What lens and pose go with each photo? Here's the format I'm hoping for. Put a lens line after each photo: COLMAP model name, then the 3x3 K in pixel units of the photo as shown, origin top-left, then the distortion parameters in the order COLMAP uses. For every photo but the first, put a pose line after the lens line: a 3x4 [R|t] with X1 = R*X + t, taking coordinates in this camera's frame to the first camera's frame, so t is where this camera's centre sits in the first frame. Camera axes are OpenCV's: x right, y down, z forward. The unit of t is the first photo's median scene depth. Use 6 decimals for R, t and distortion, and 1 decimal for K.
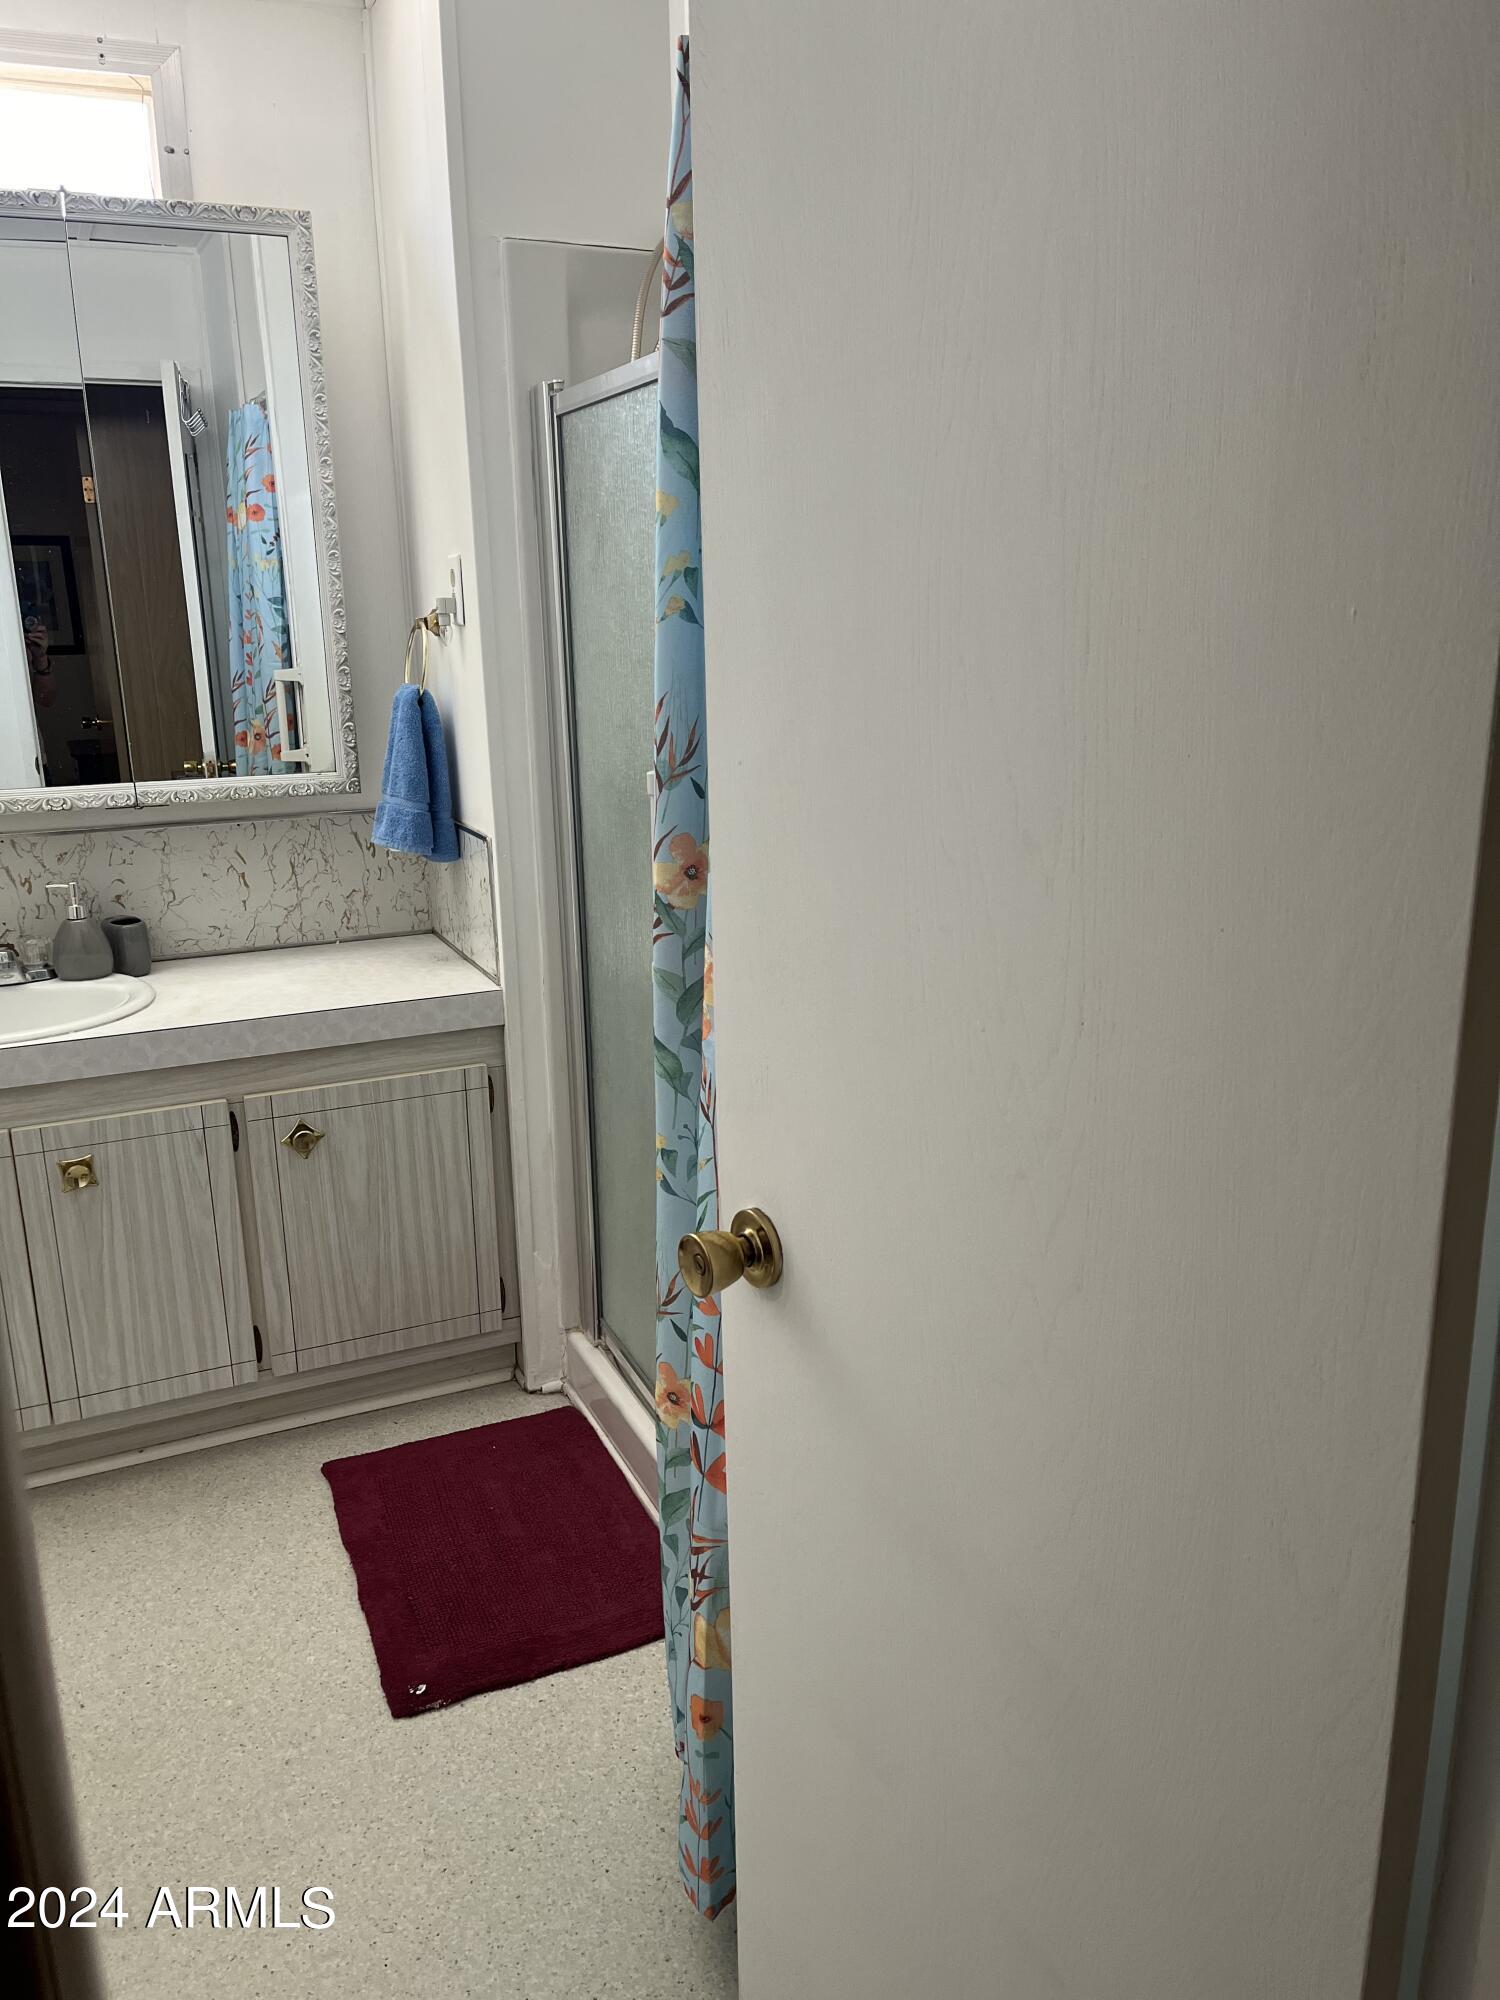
lens RADIAL K [[1535.8, 0, 752.8], [0, 1535.8, 1008.9], [0, 0, 1]] dist [0.095782, -0.114760]
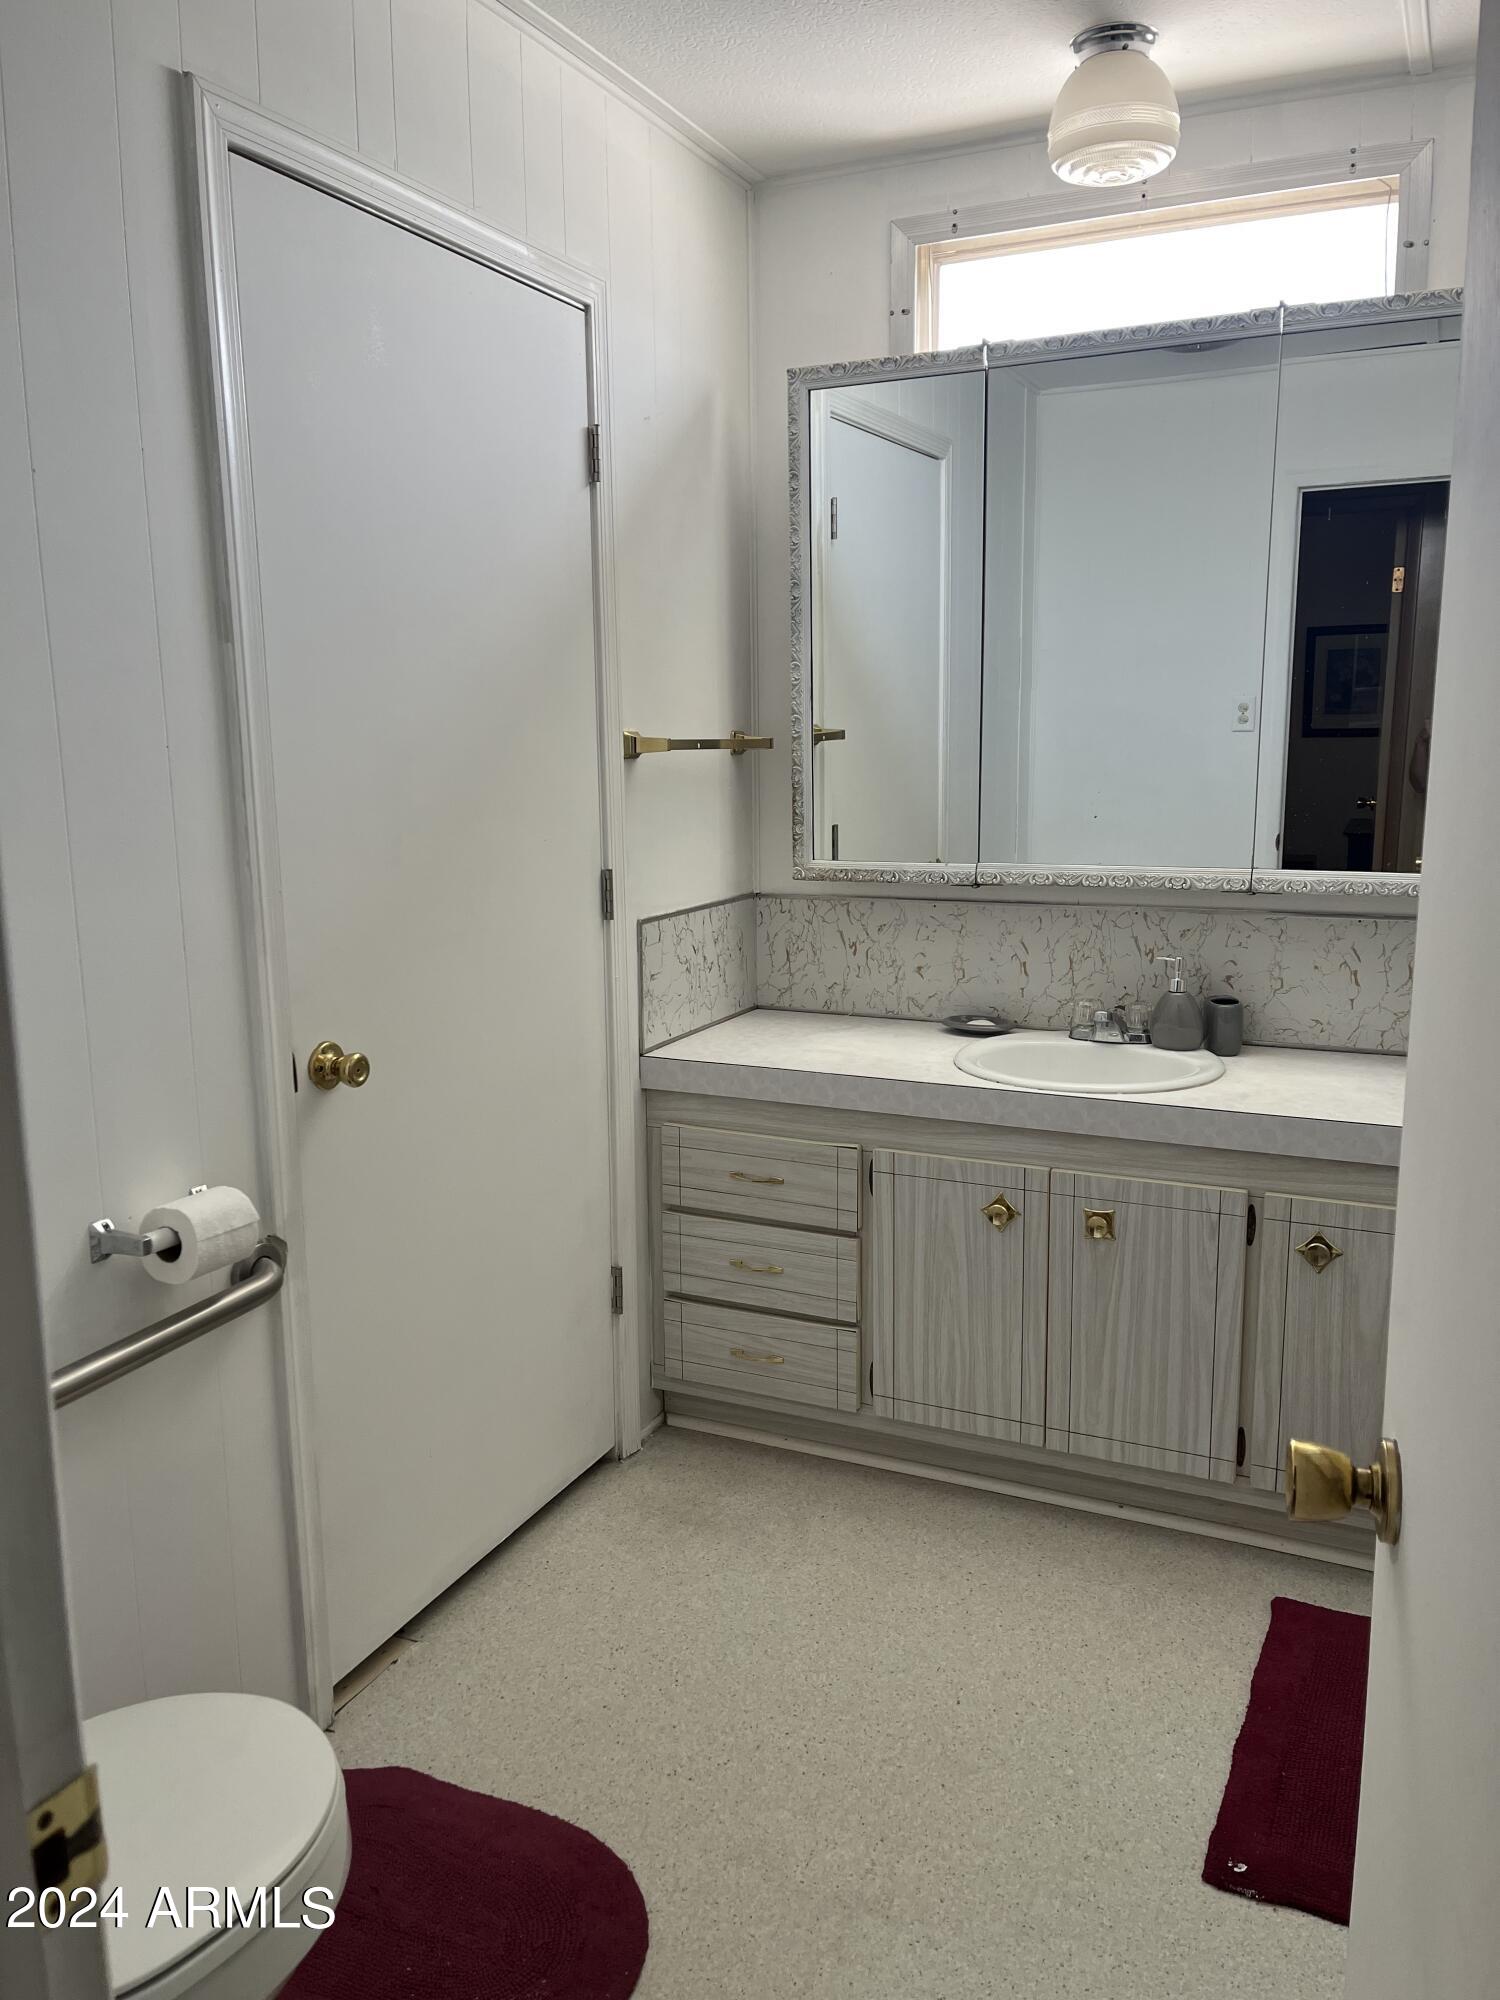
lens RADIAL K [[1535.8, 0, 752.8], [0, 1535.8, 1008.9], [0, 0, 1]] dist [0.095782, -0.114760]
pose [[0.661563, 0.152056, -0.734312, 0.157866], [-0.194472, 0.980513, 0.027832, -0.021249], [0.724234, 0.124391, 0.678242, 0.089105]]
